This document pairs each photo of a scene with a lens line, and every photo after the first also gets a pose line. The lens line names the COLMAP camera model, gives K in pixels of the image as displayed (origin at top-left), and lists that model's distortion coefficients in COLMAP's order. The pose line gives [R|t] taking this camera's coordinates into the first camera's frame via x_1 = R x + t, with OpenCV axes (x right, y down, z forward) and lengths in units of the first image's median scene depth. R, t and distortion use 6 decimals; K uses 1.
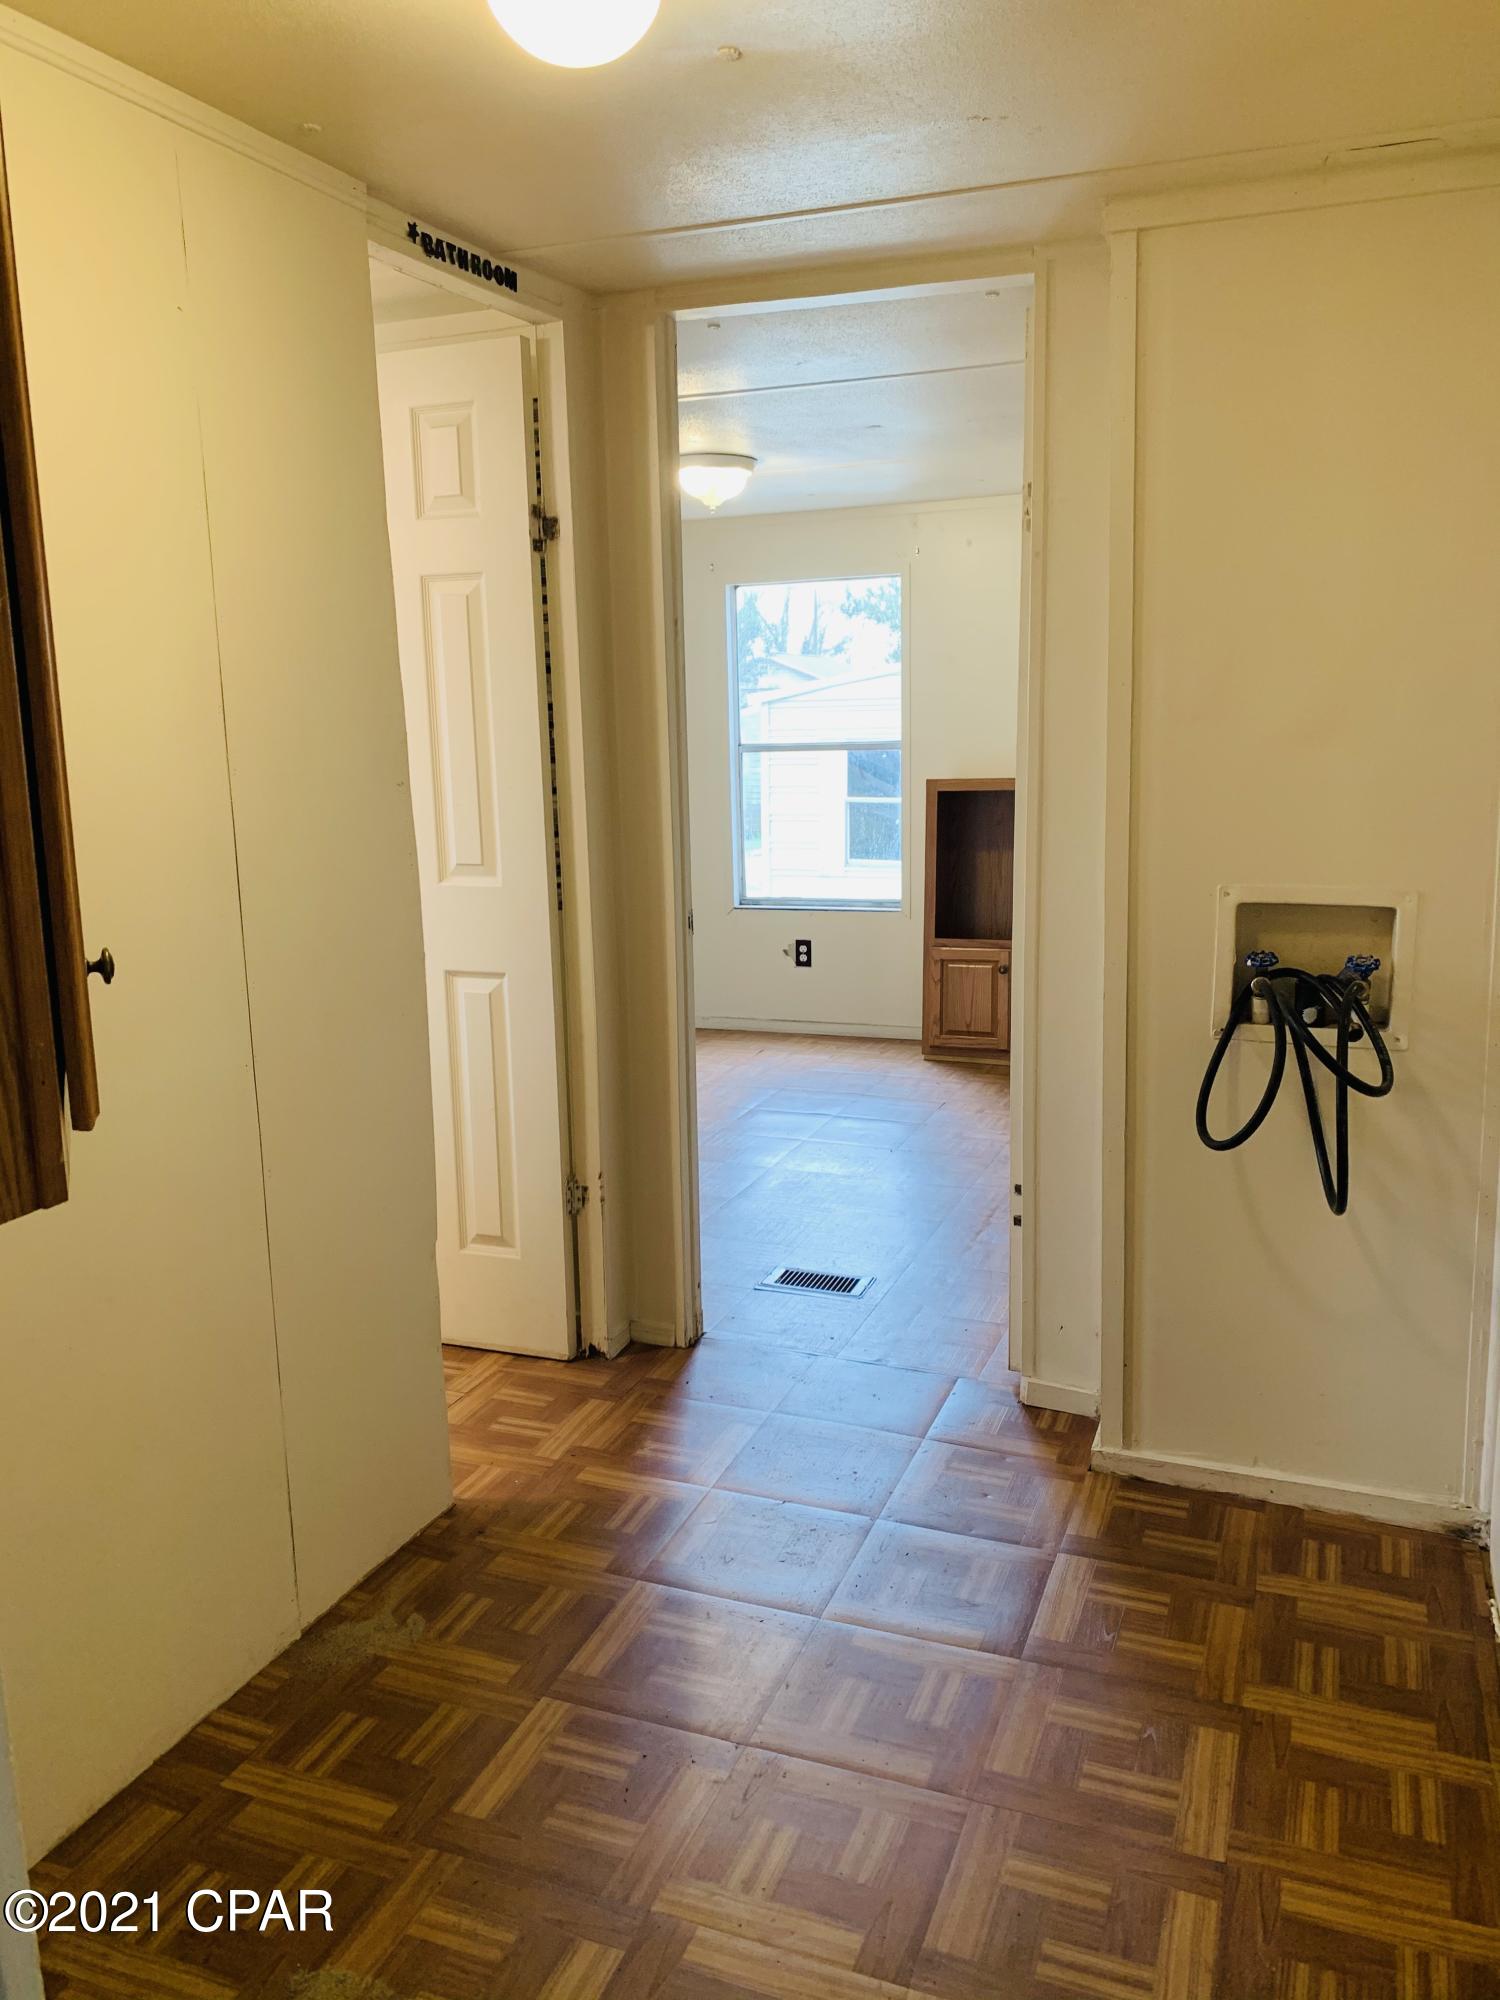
lens RADIAL K [[1524.0, 0, 752.1], [0, 1524.0, 1005.4], [0, 0, 1]] dist [-0.006993, -0.037915]
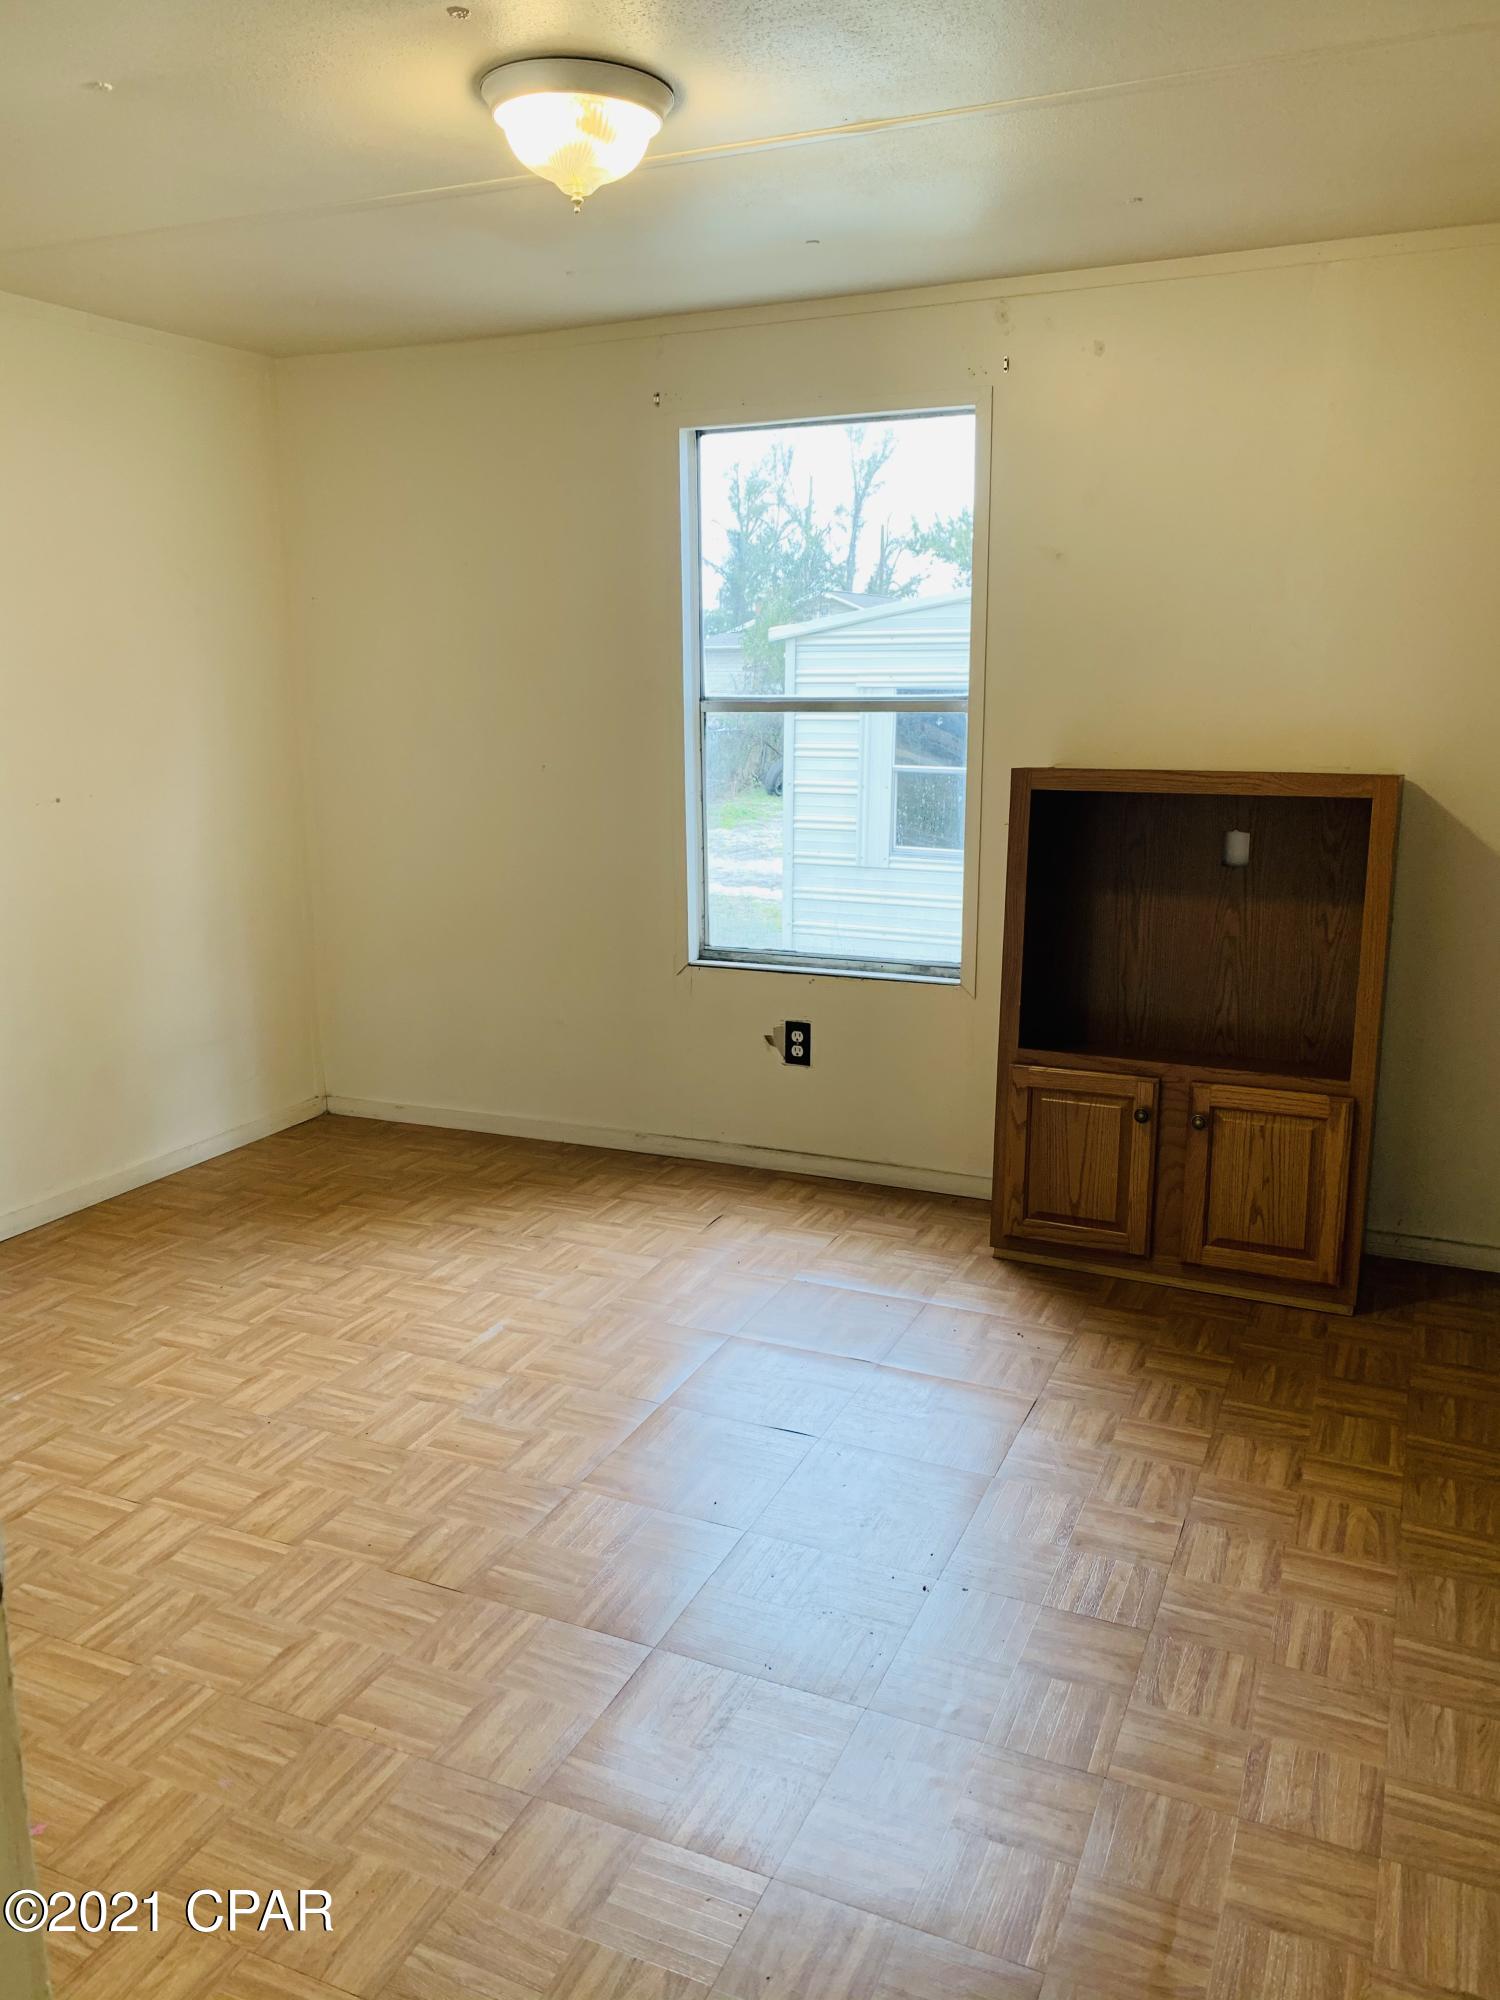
lens RADIAL K [[1524.0, 0, 749.4], [0, 1524.0, 993.1], [0, 0, 1]] dist [-0.006993, -0.037915]
pose [[0.998915, 0.024132, -0.039834, 0.038168], [-0.022994, 0.999321, 0.028783, -0.071516], [0.040502, -0.027836, 0.998792, 0.392374]]
